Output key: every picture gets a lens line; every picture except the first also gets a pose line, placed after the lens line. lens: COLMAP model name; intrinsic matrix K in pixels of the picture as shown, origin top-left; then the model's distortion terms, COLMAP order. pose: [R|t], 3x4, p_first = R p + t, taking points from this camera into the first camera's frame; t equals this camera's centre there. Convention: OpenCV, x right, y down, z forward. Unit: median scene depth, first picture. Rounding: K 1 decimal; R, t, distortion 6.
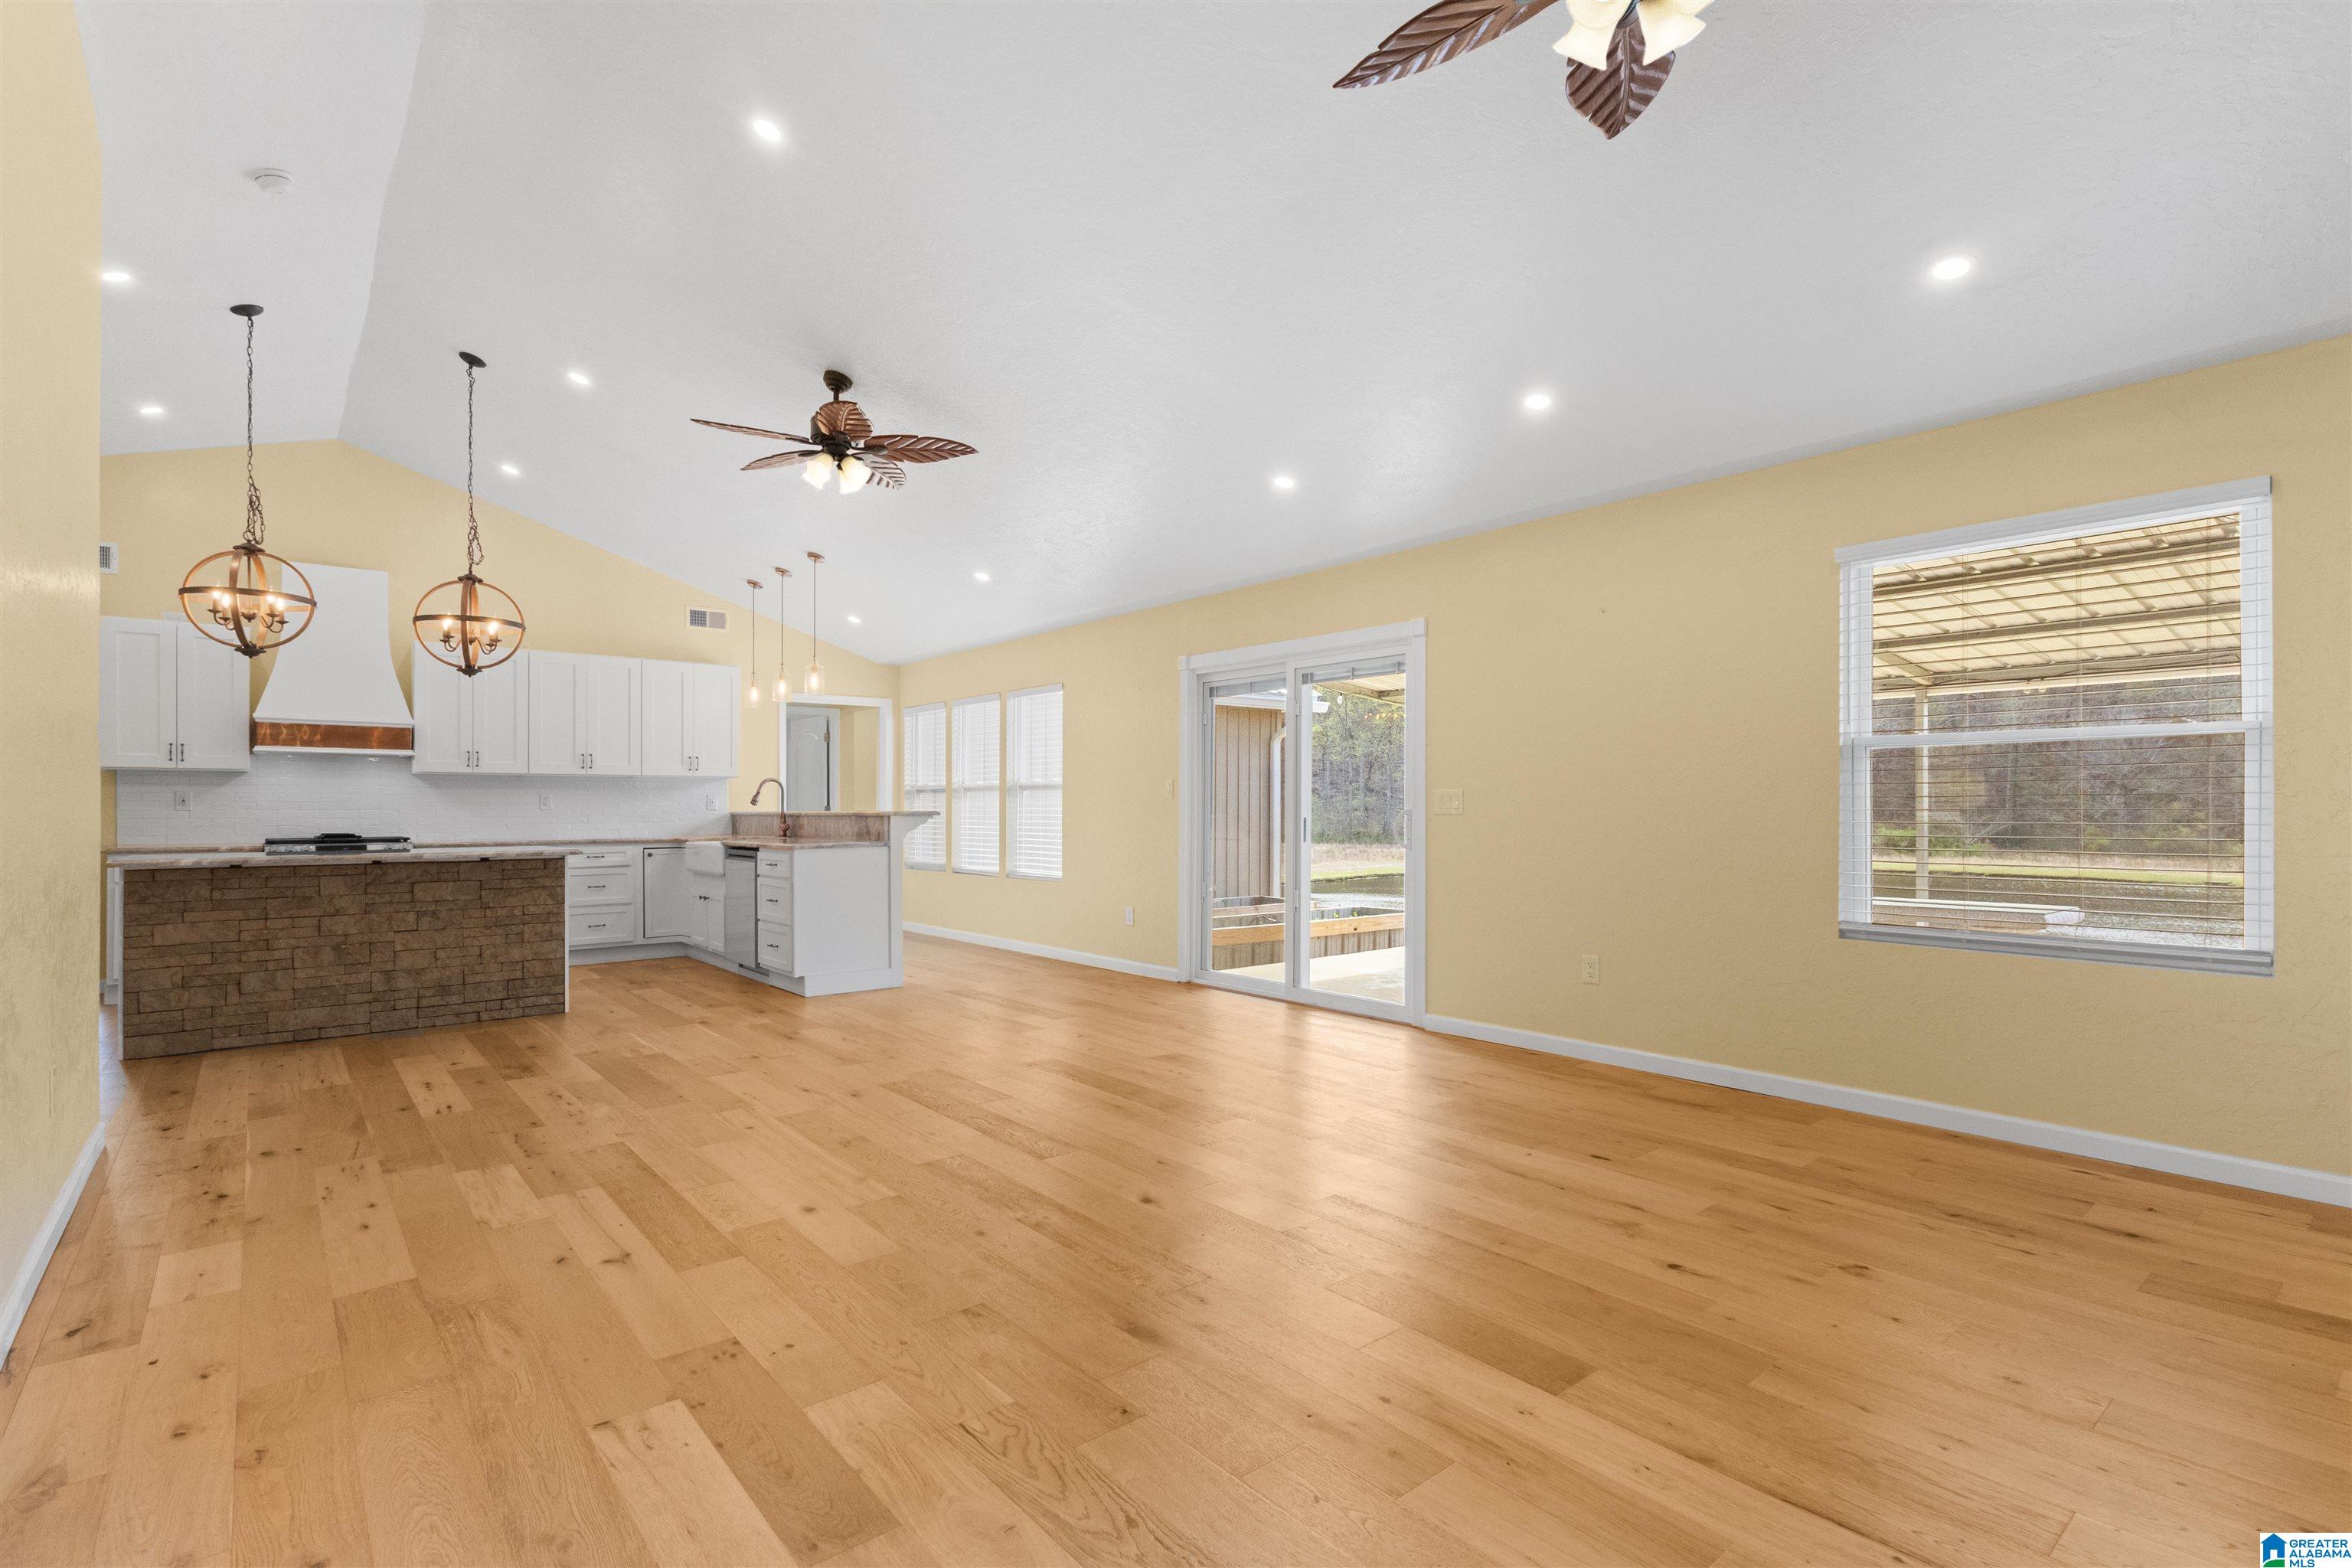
lens RADIAL K [[1087.8, 0, 1168.3], [0, 1087.8, 791.0], [0, 0, 1]] dist [-0.004897, 0.005687]
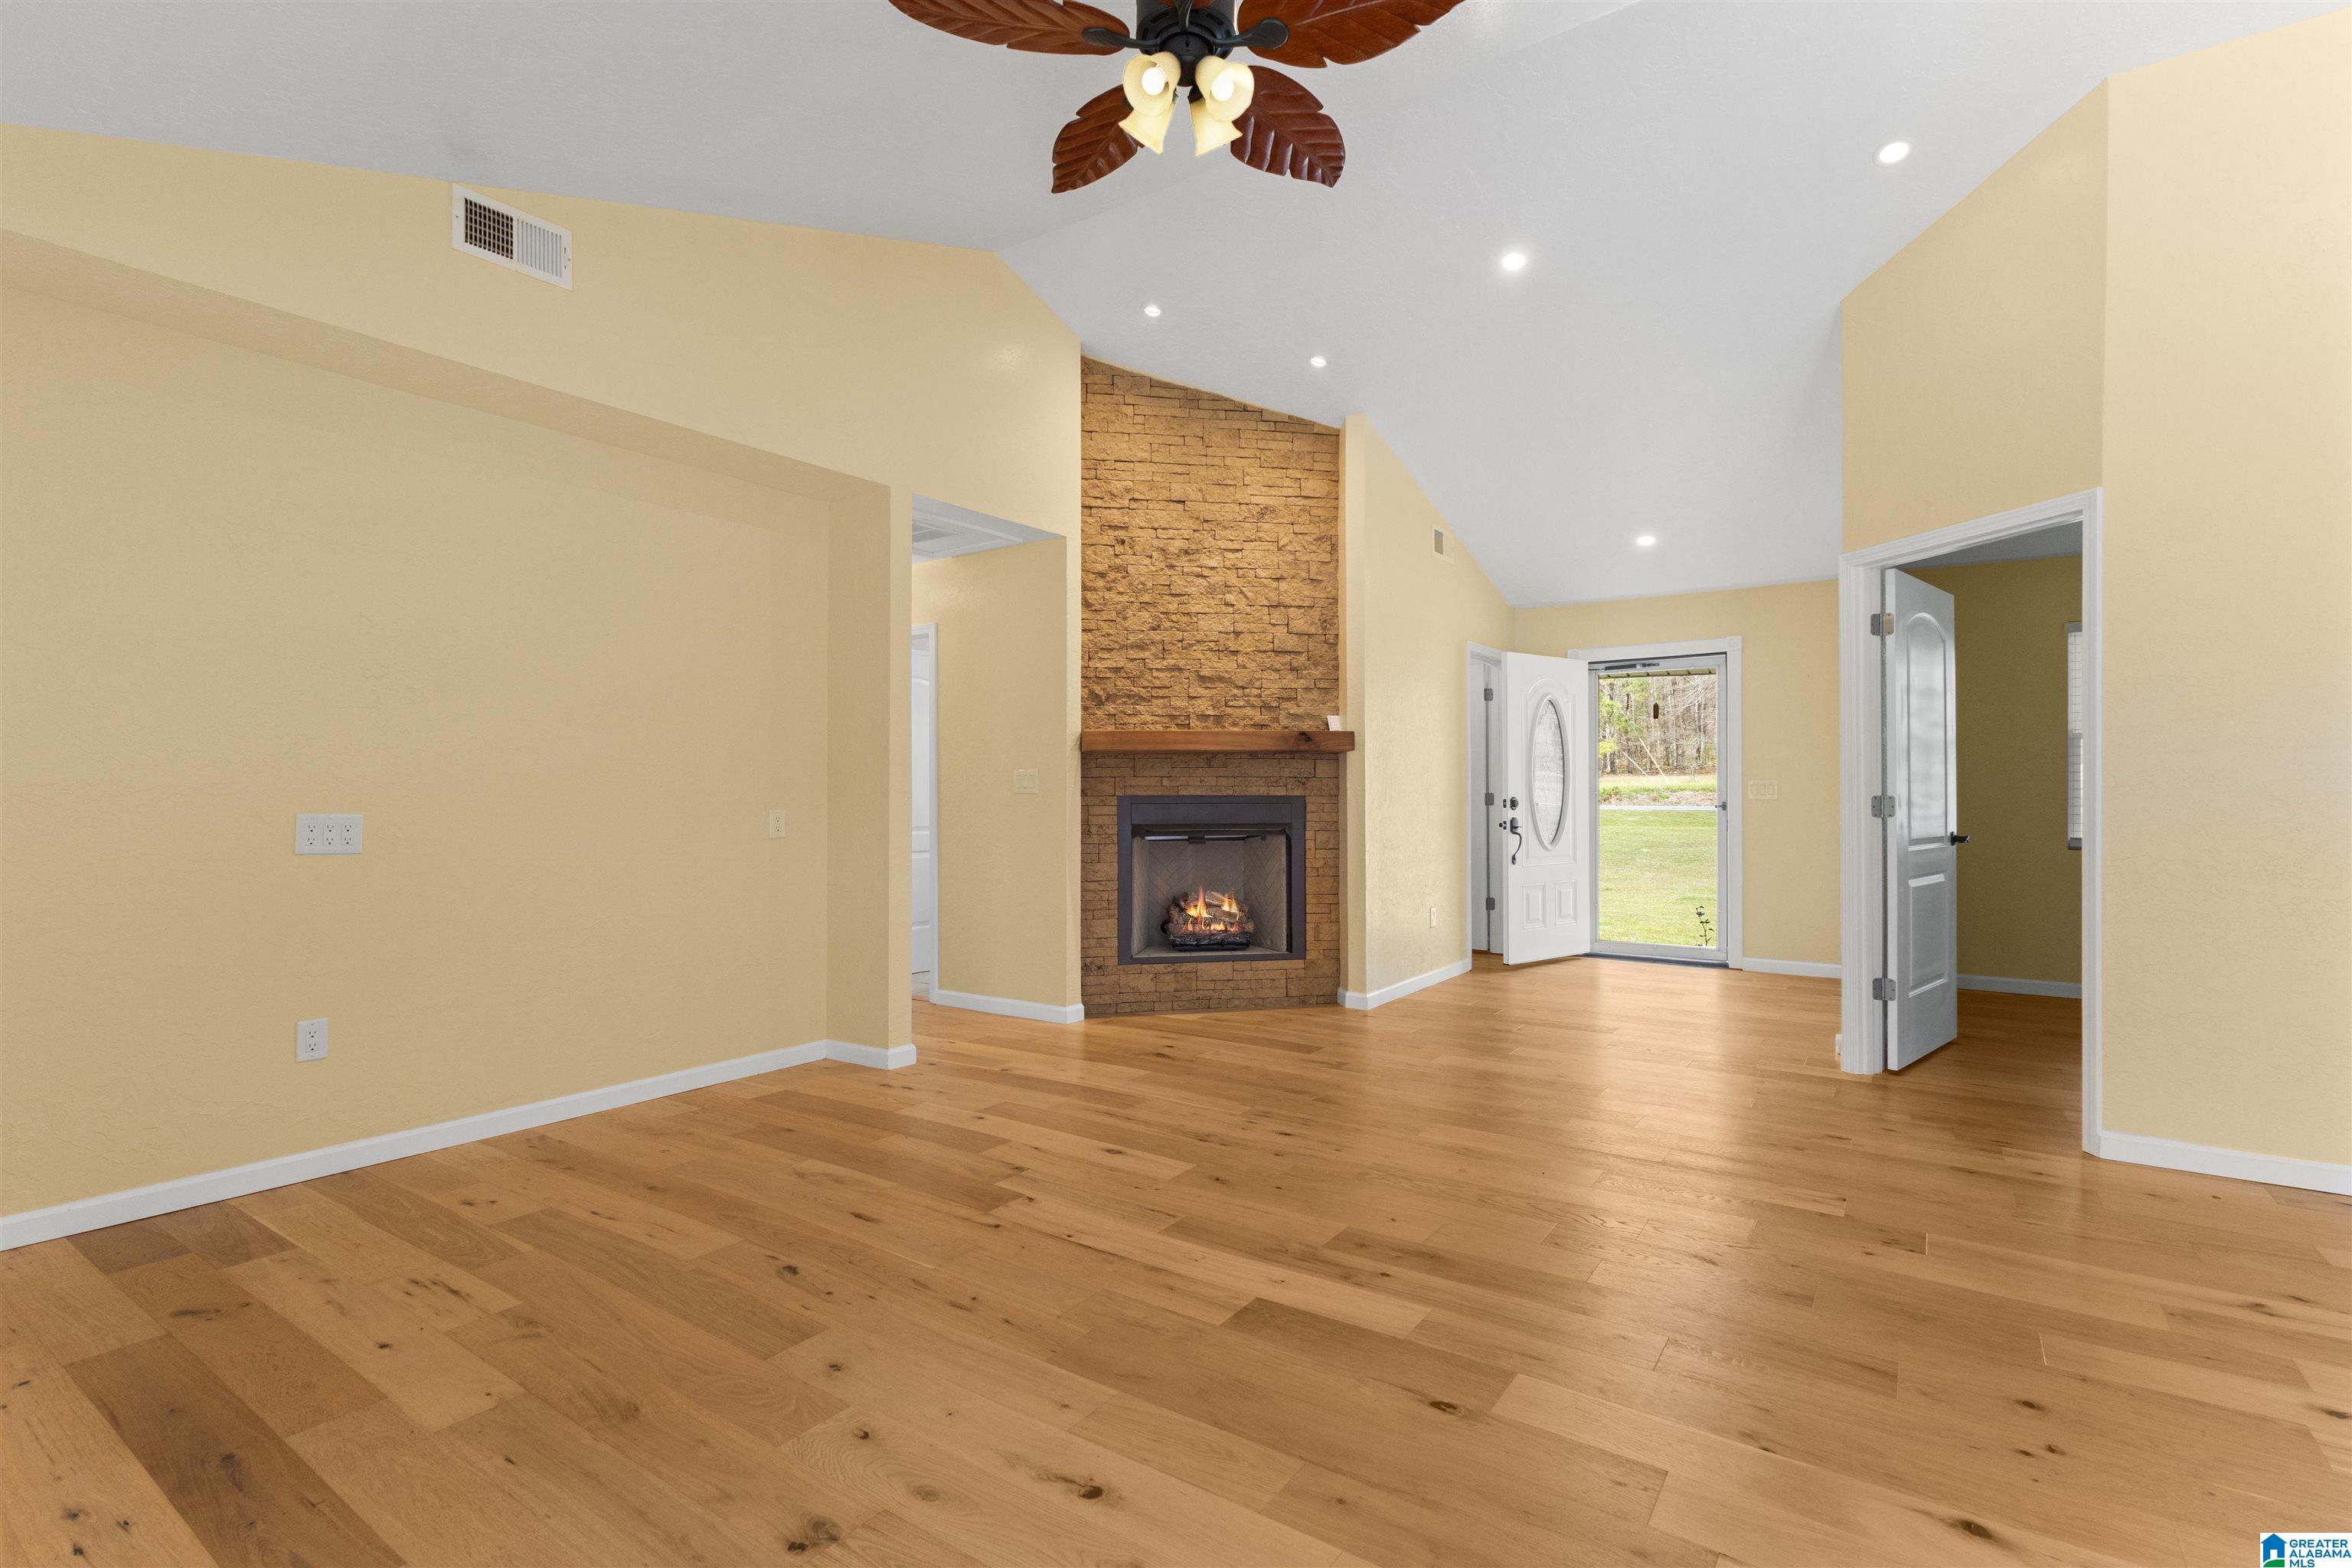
lens RADIAL K [[1087.8, 0, 1168.3], [0, 1087.8, 791.0], [0, 0, 1]] dist [-0.004897, 0.005687]
pose [[-0.963426, 0.000299, -0.267973, 0.711683], [0.002672, 0.999960, -0.008492, 0.016342], [0.267960, -0.008897, -0.963389, 1.967337]]
